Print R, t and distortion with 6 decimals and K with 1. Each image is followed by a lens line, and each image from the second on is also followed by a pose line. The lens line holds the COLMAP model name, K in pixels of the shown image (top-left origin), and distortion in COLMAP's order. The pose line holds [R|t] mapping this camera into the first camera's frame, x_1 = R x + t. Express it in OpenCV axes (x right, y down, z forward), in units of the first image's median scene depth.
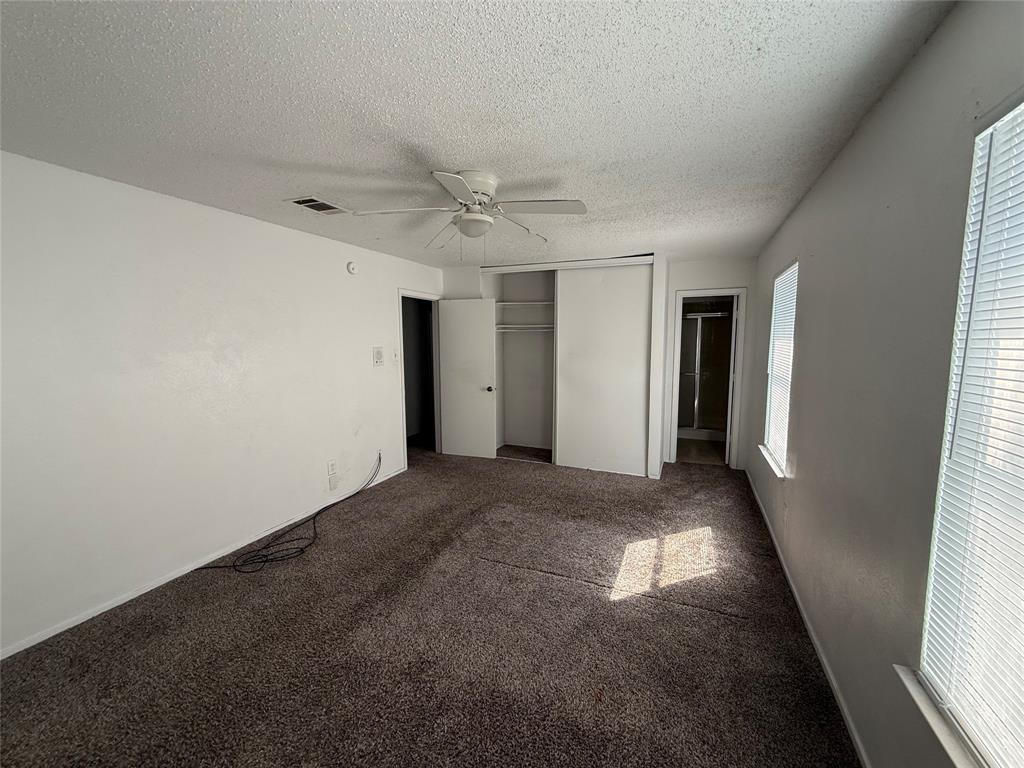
lens RADIAL K [[410.7, 0, 512.0], [0, 410.7, 384.0], [0, 0, 1]] dist [0.000543, 0.000432]
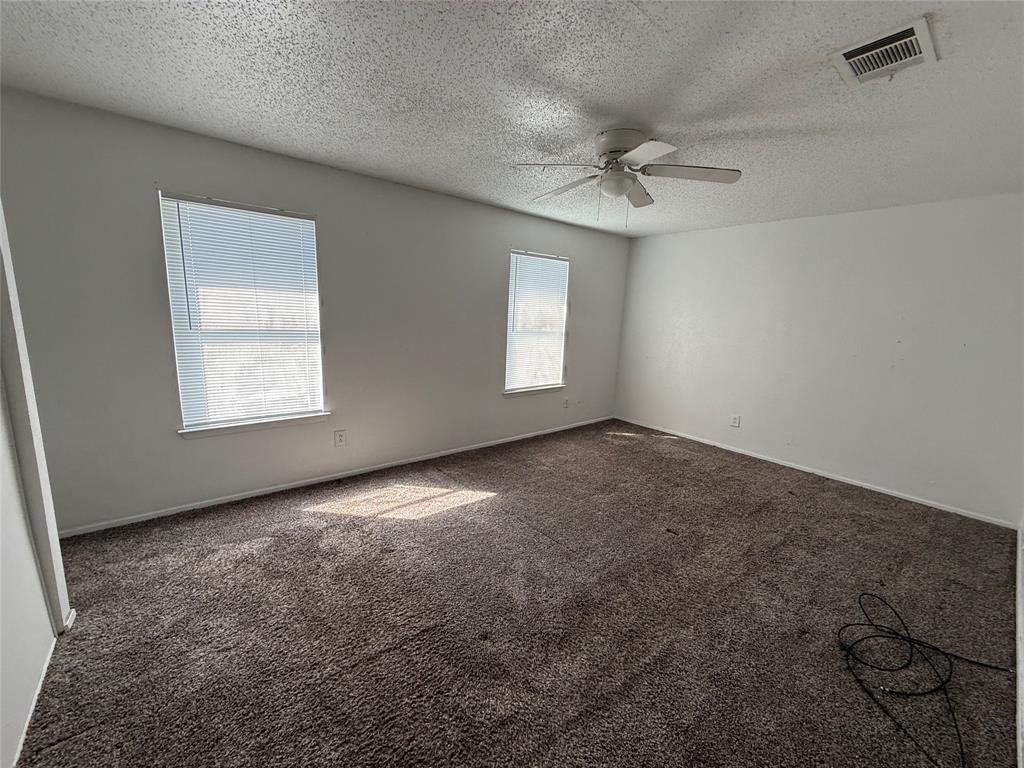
lens RADIAL K [[410.7, 0, 512.0], [0, 410.7, 384.0], [0, 0, 1]] dist [0.000543, 0.000432]
pose [[-0.884792, -0.109332, 0.452979, -0.331989], [0.023127, 0.960585, 0.277023, -0.170571], [-0.465412, 0.255584, -0.847389, 1.822560]]
